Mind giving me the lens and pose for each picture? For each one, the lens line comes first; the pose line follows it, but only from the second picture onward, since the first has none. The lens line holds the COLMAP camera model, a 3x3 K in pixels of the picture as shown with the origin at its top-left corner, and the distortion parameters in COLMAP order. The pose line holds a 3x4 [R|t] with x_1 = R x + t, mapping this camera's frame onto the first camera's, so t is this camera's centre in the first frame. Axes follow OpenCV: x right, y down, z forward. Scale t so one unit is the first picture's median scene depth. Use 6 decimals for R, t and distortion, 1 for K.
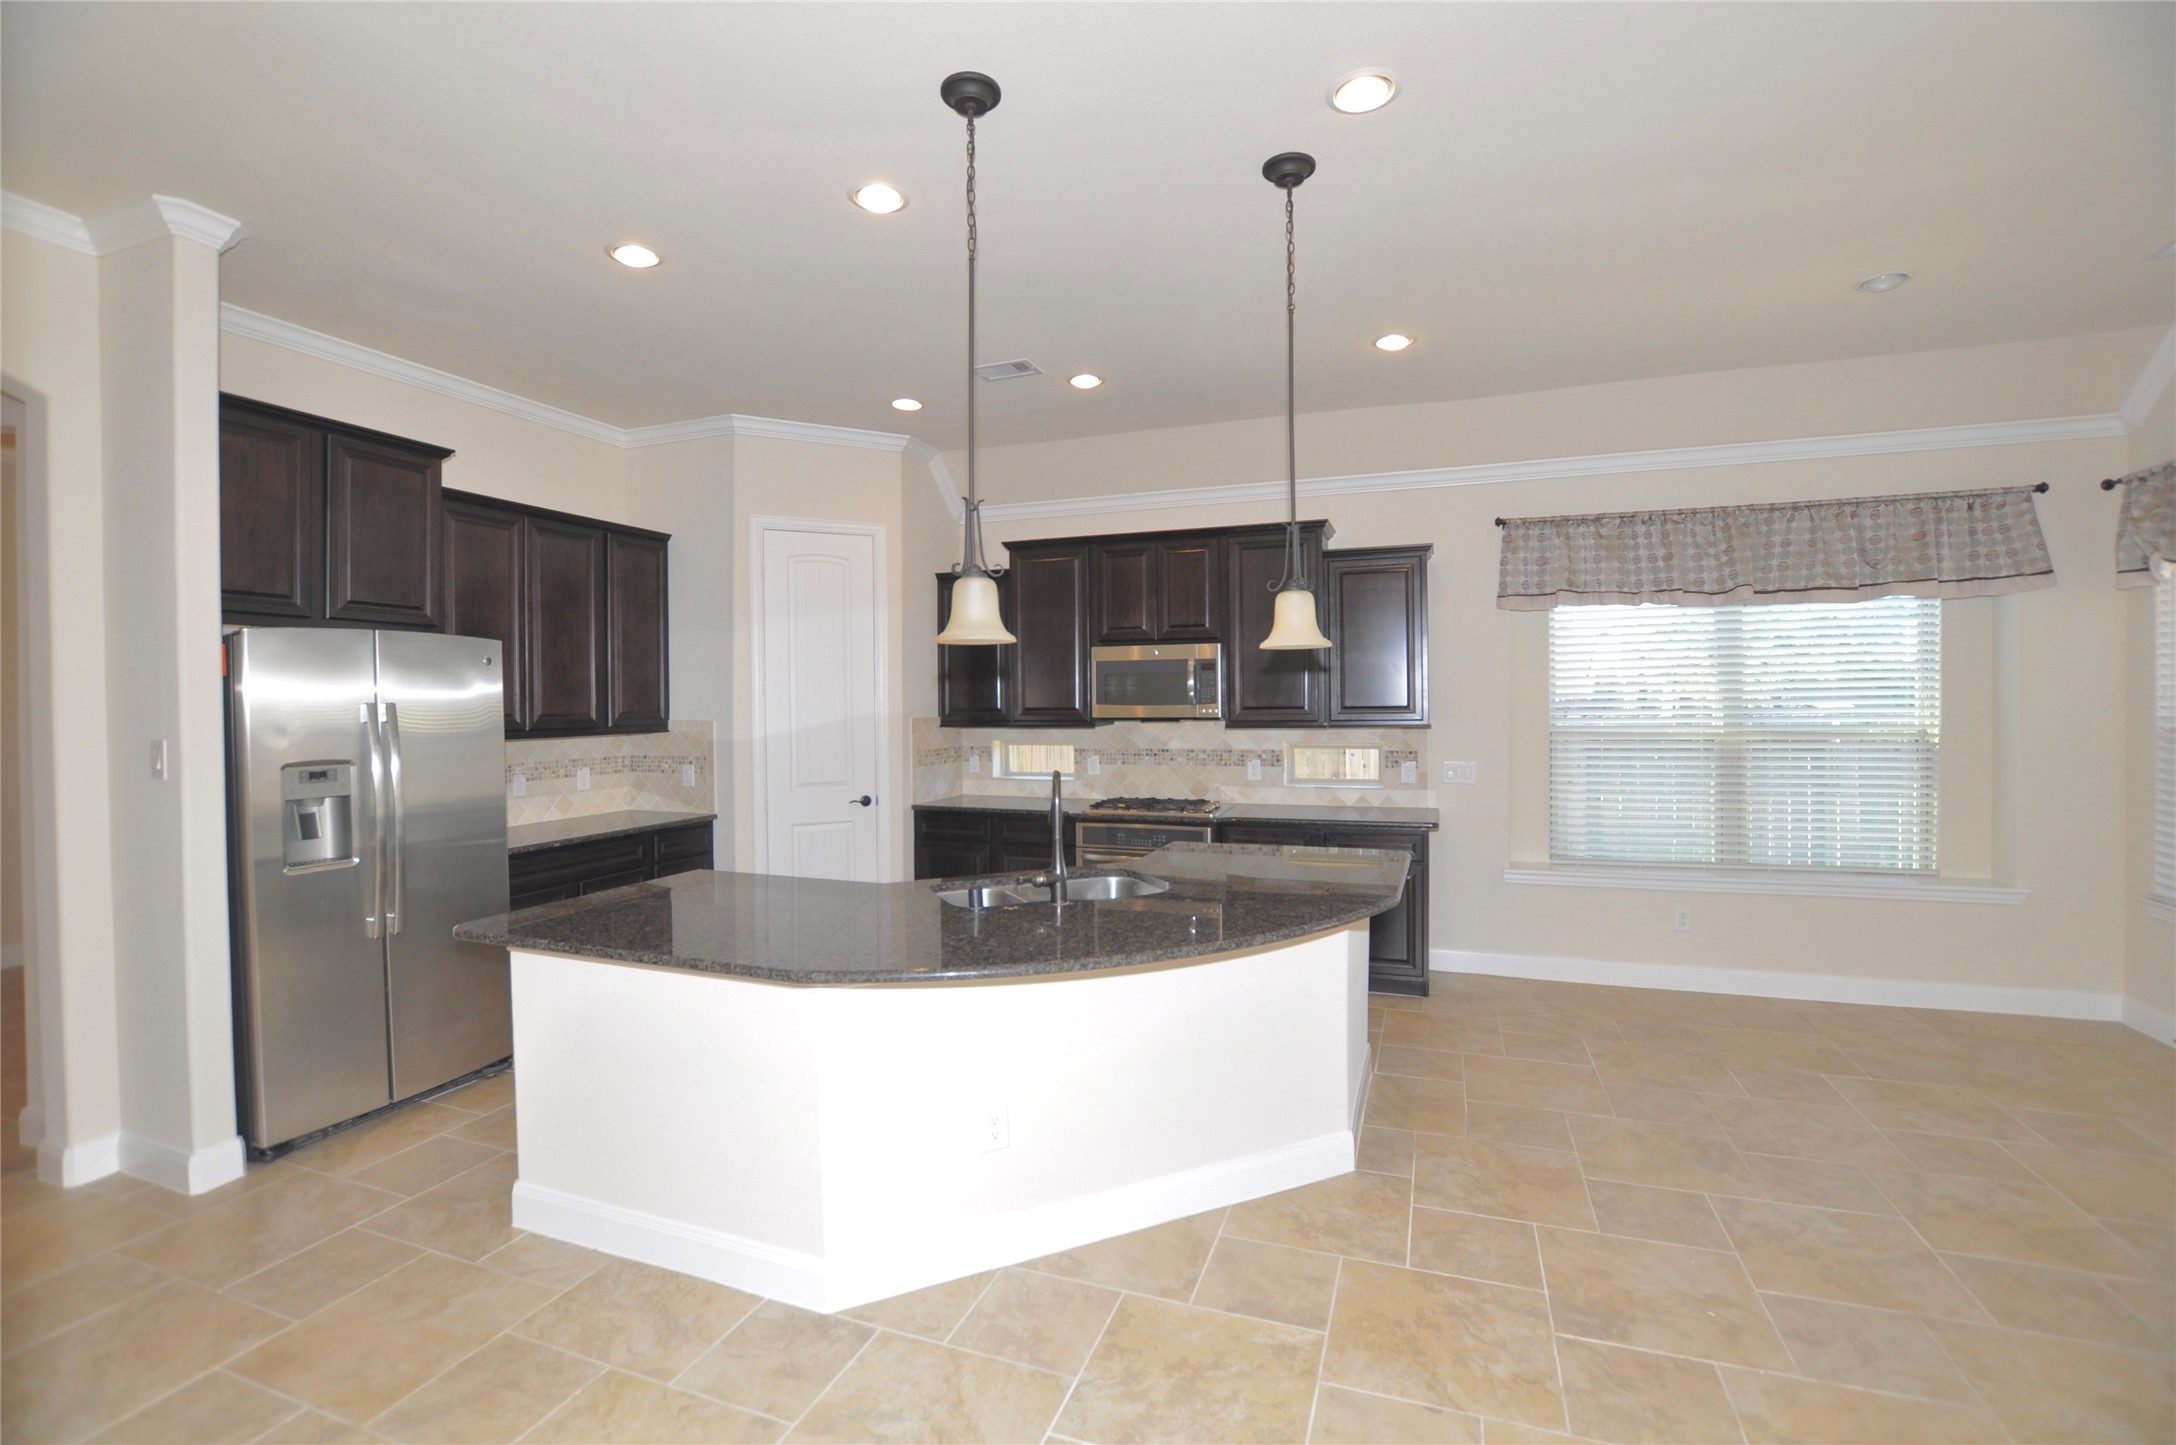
lens RADIAL K [[953.8, 0, 1088.7], [0, 953.8, 713.1], [0, 0, 1]] dist [-0.034733, 0.005547]
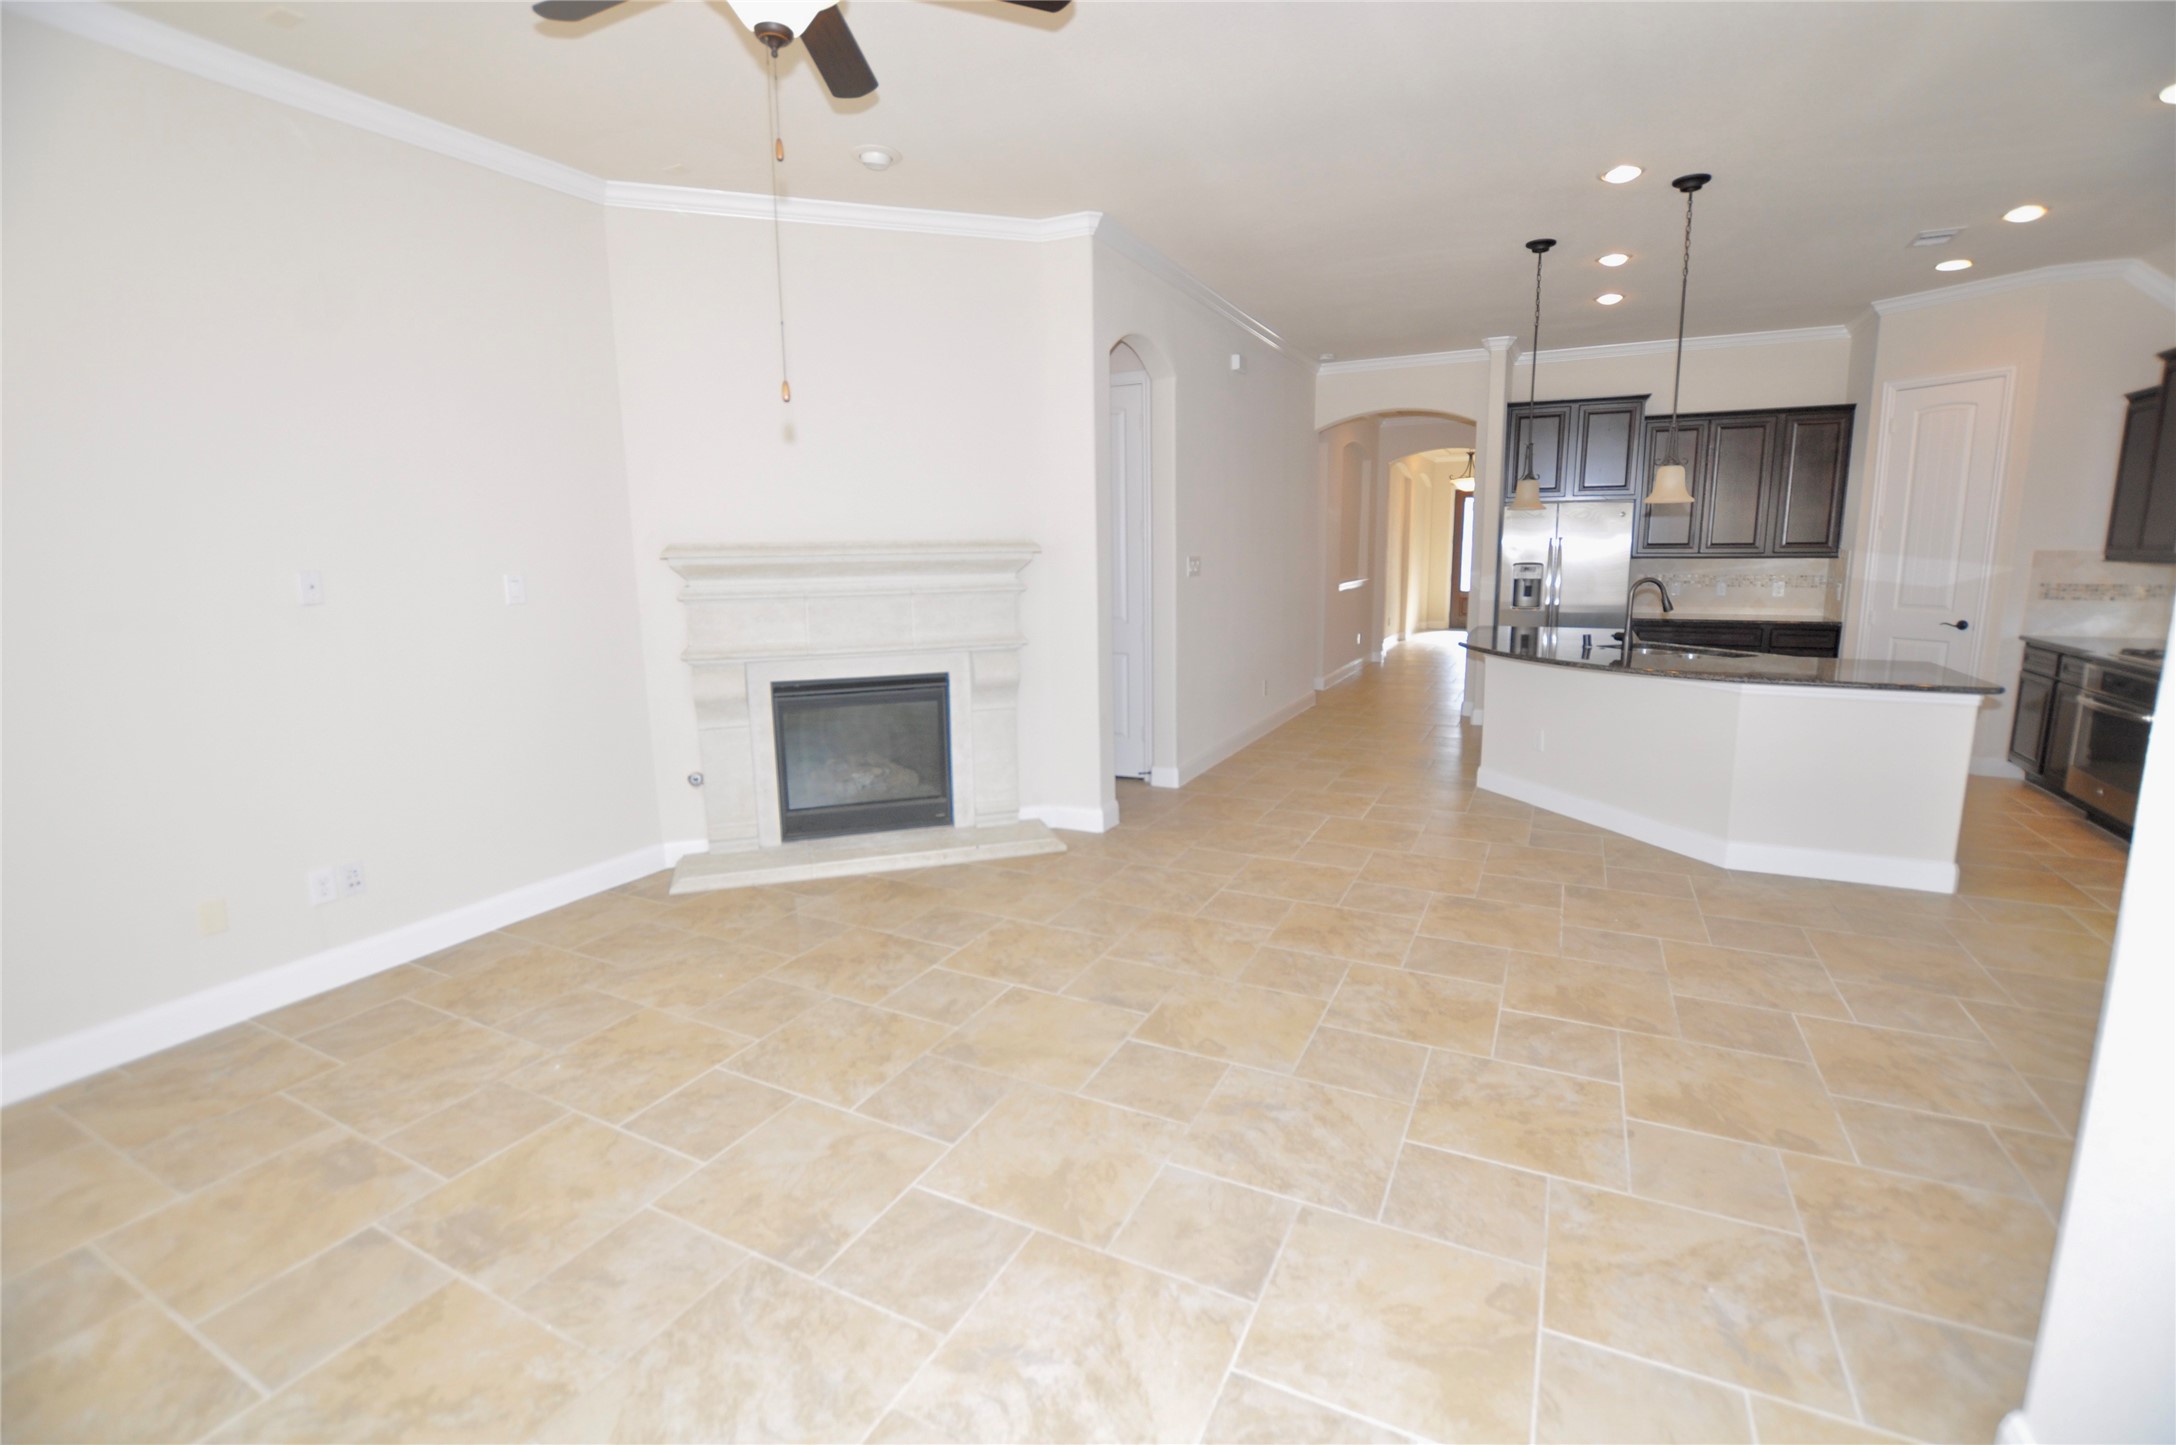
lens RADIAL K [[953.8, 0, 1088.7], [0, 953.8, 713.1], [0, 0, 1]] dist [-0.034733, 0.005547]
pose [[-0.113197, 0.178165, -0.977468, 1.071497], [0.001824, 0.983827, 0.179113, -0.003177], [0.993571, 0.018492, -0.111692, 0.119456]]
